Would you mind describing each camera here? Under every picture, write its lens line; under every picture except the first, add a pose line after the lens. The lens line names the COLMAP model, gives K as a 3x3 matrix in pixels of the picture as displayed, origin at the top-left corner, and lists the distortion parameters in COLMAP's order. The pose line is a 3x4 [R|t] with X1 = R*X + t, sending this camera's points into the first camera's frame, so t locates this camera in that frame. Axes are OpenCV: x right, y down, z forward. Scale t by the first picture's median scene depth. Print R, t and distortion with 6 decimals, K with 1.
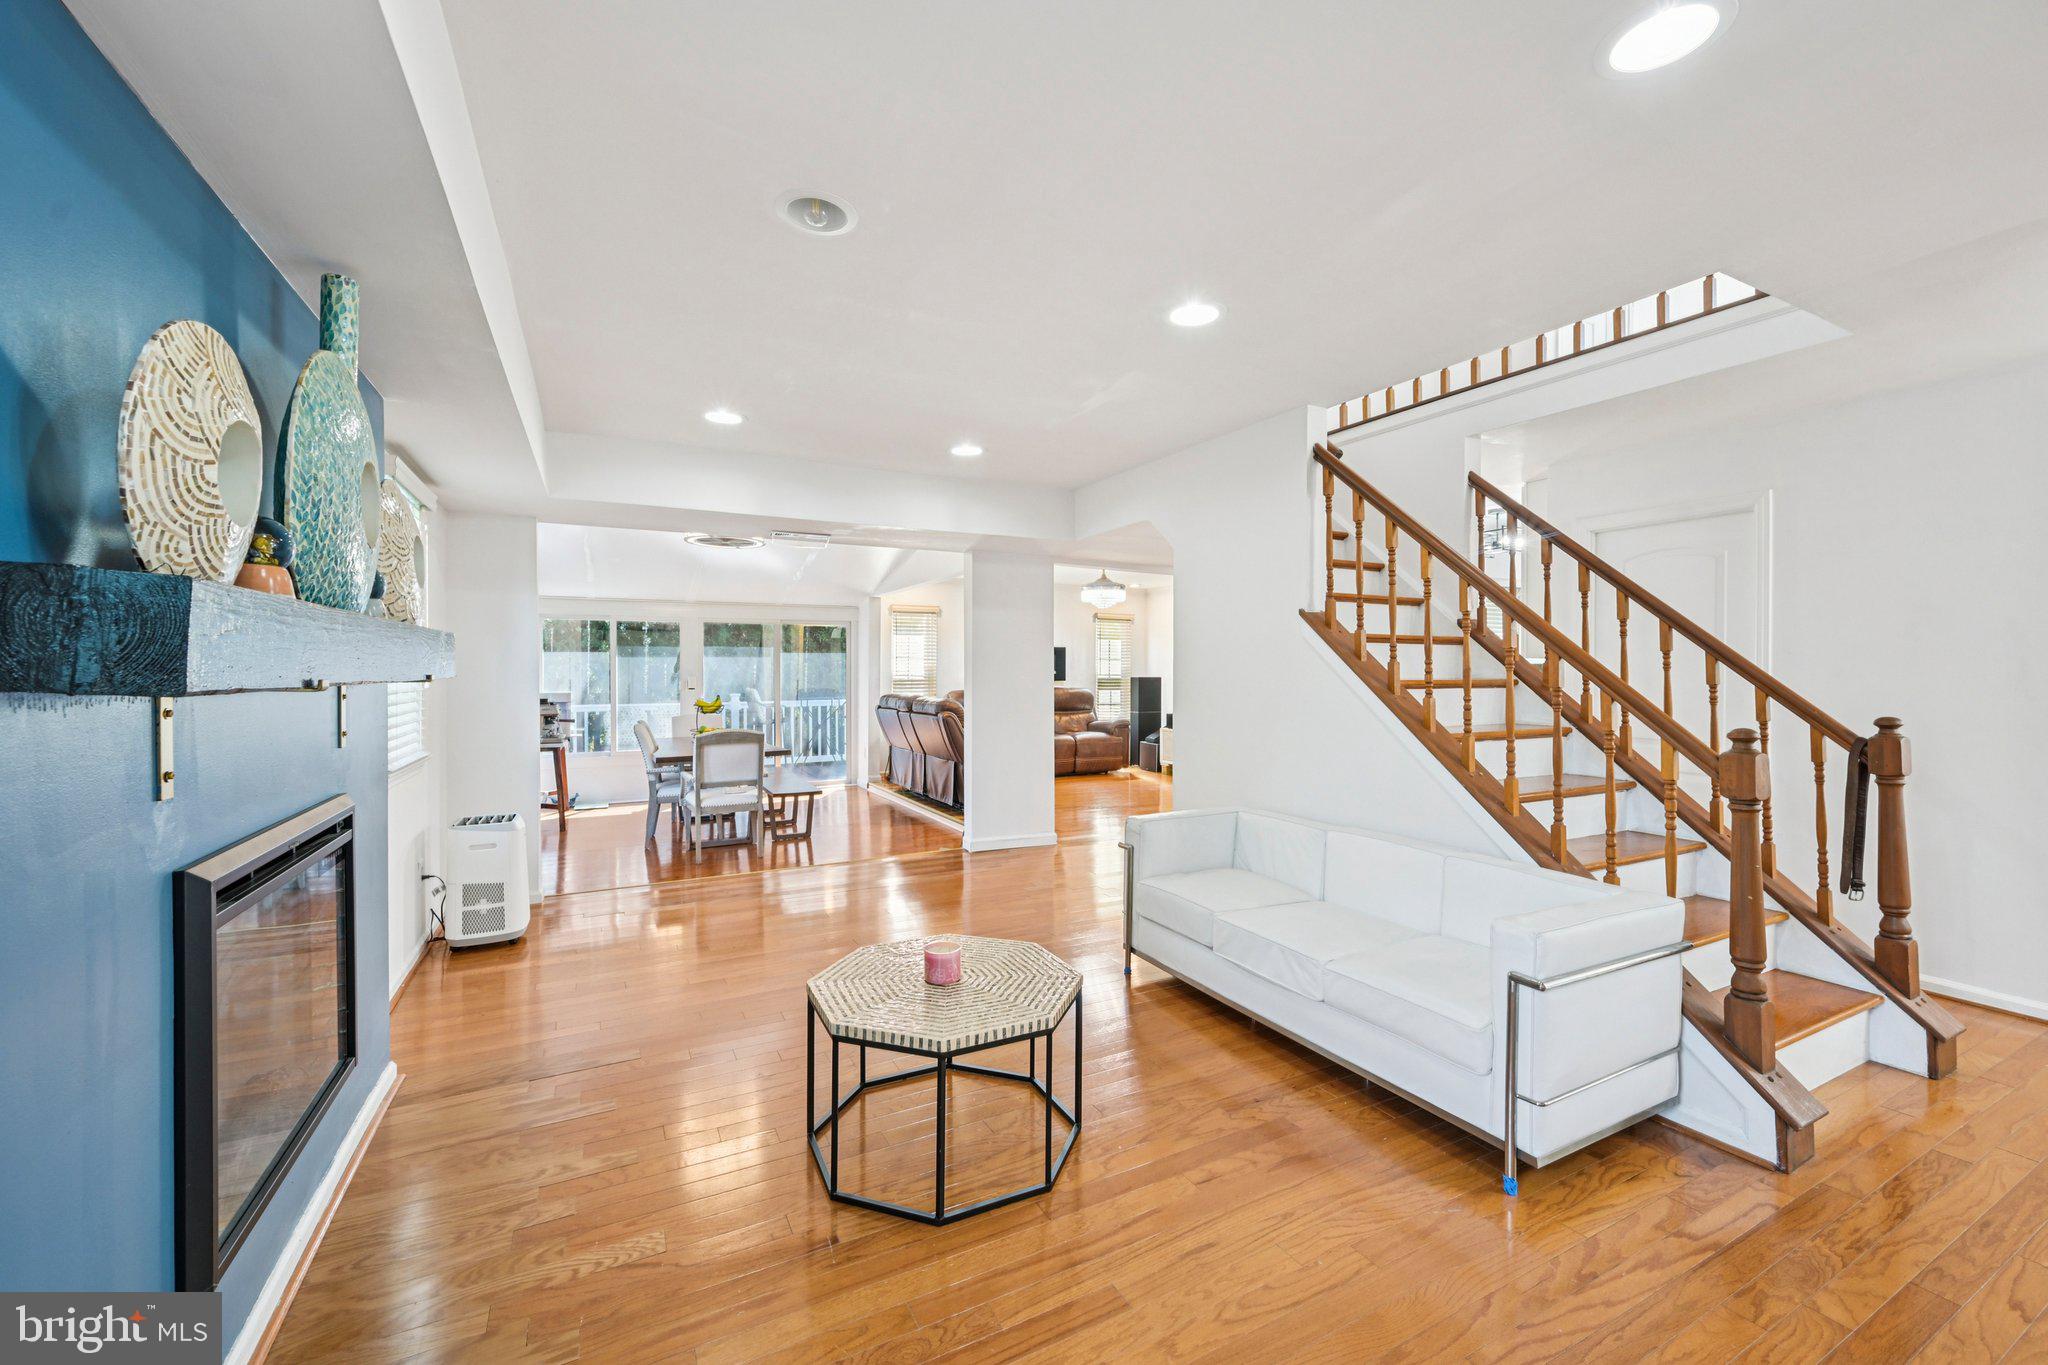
lens RADIAL K [[810.6, 0, 1035.4], [0, 810.6, 675.2], [0, 0, 1]] dist [0.003902, -0.000283]
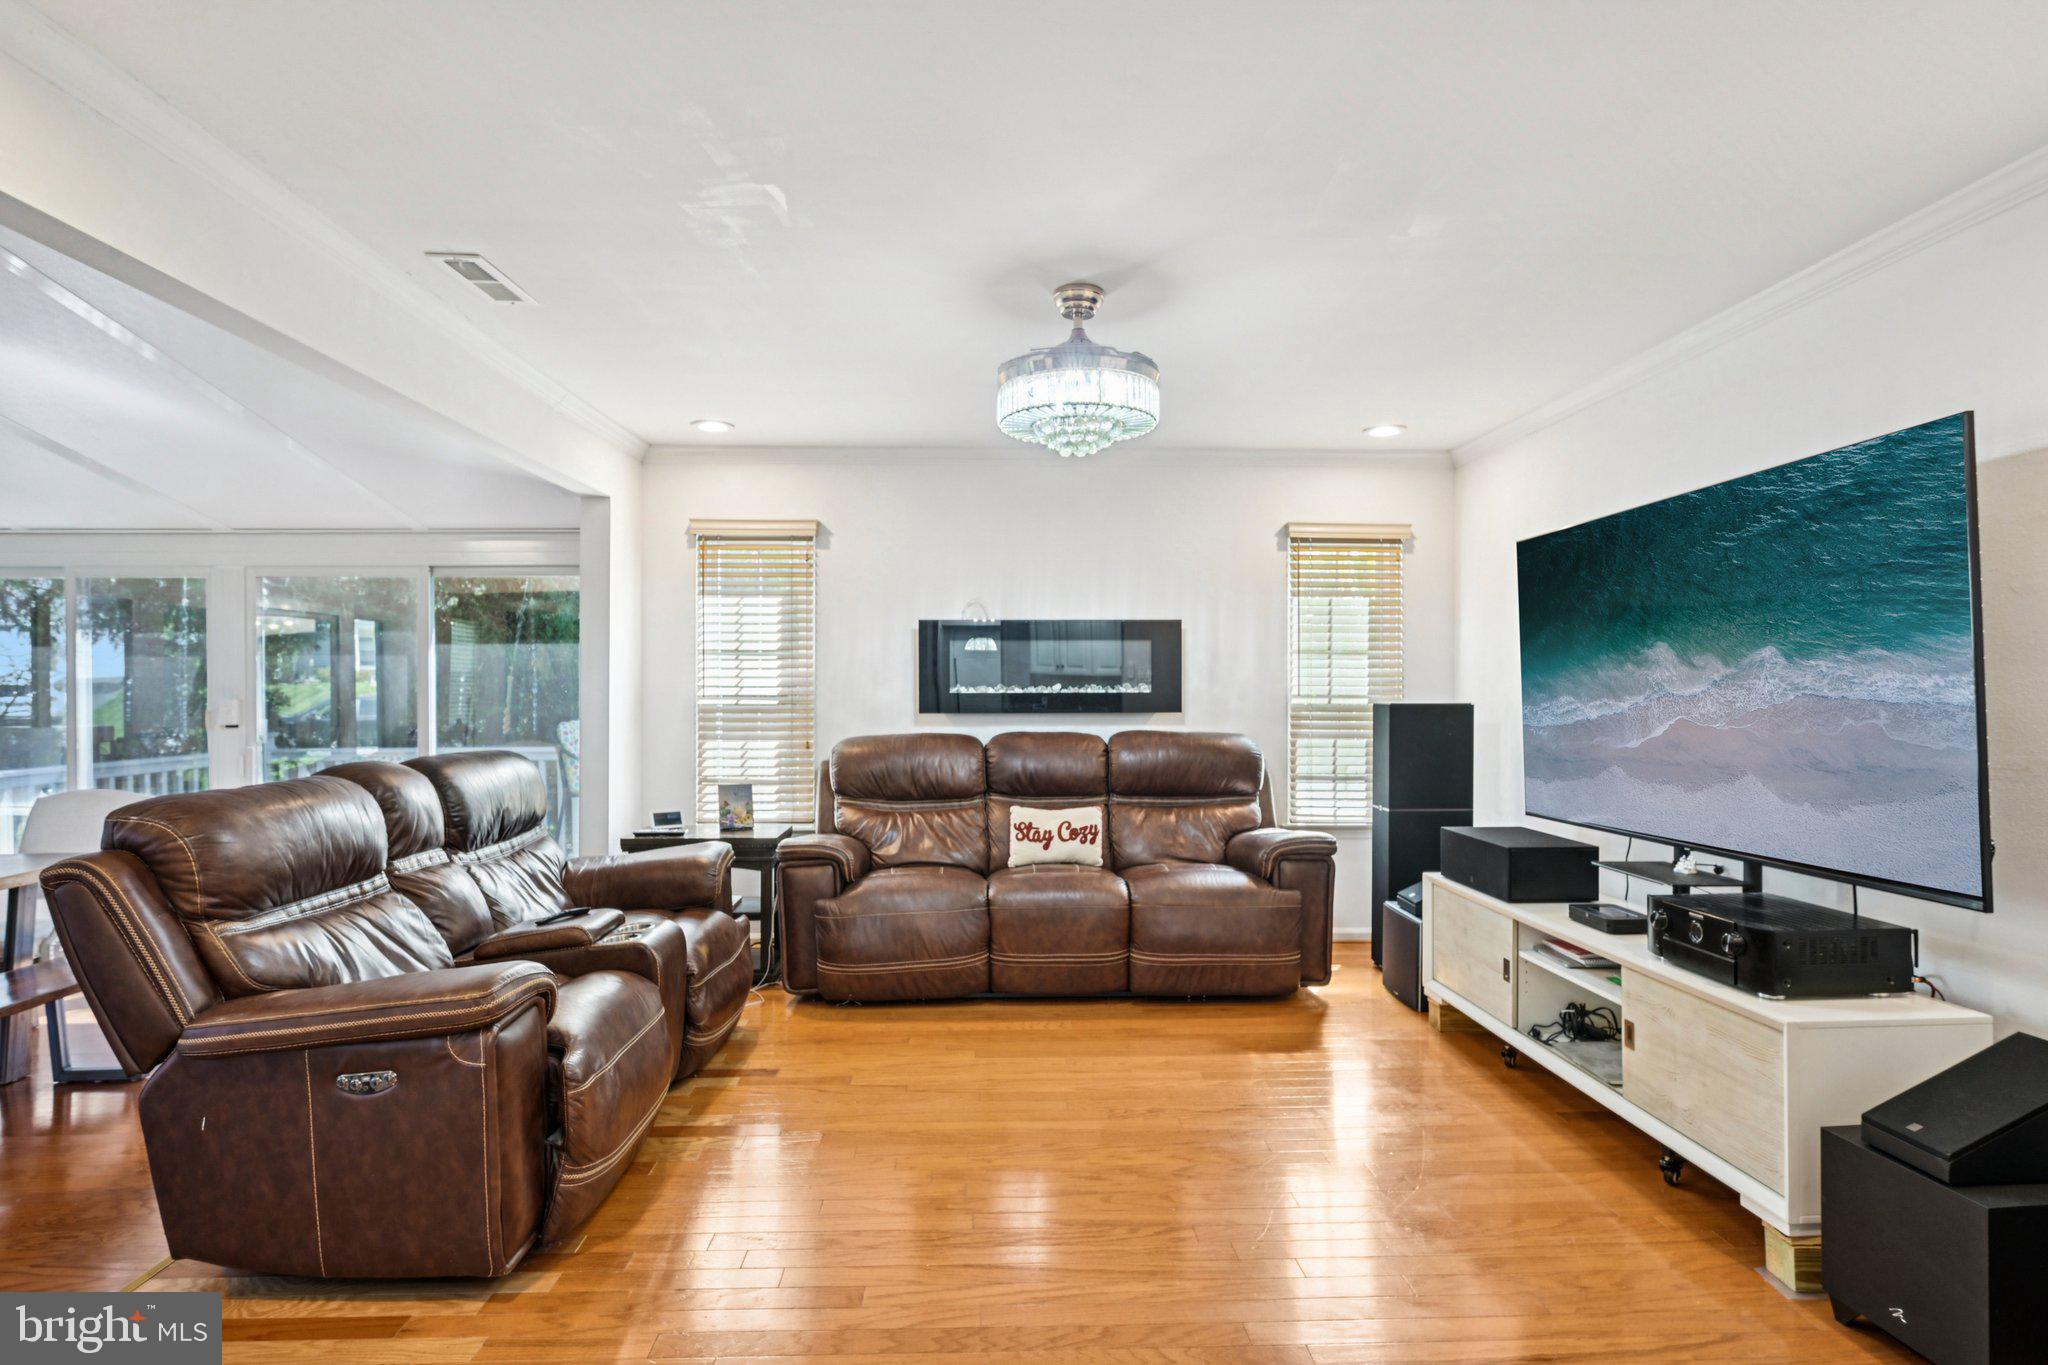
lens RADIAL K [[1045.9, 0, 1034.9], [0, 1045.9, 691.0], [0, 0, 1]] dist [0.000534, 0.001436]
pose [[0.903051, -0.003542, -0.429519, 0.300545], [0.000344, 0.999972, -0.007523, 0.001384], [0.429534, 0.006645, 0.903026, 0.925874]]
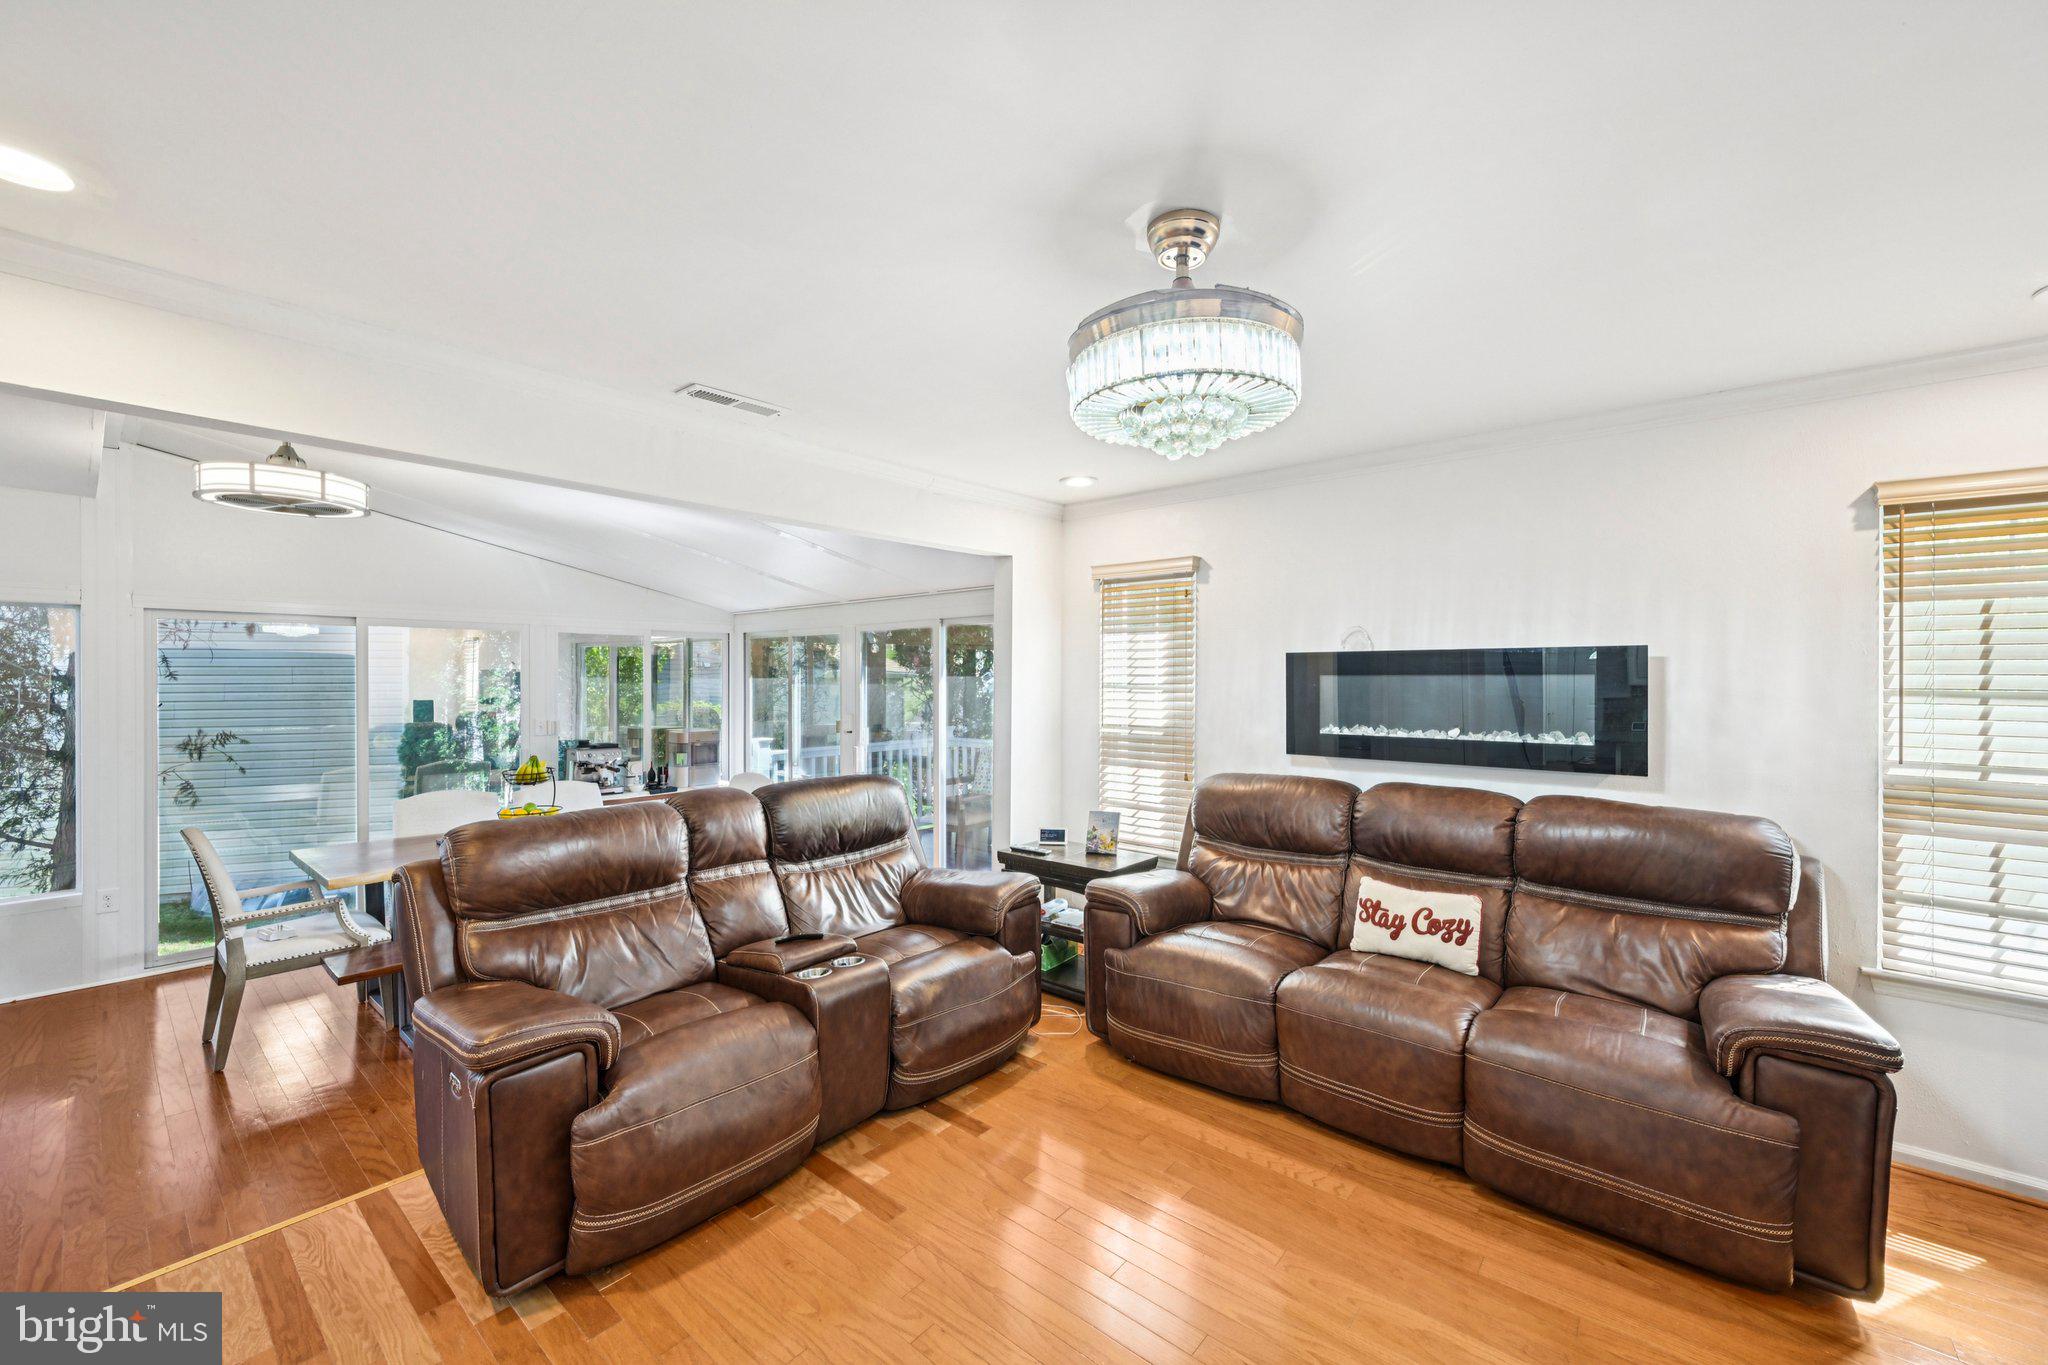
lens RADIAL K [[810.6, 0, 1023.5], [0, 810.6, 680.5], [0, 0, 1]] dist [0.003902, -0.000283]
pose [[0.369734, 0.000508, -0.929137, 0.340135], [-0.009620, 0.999948, -0.003281, -0.034810], [0.929088, 0.010152, 0.369720, 1.215684]]
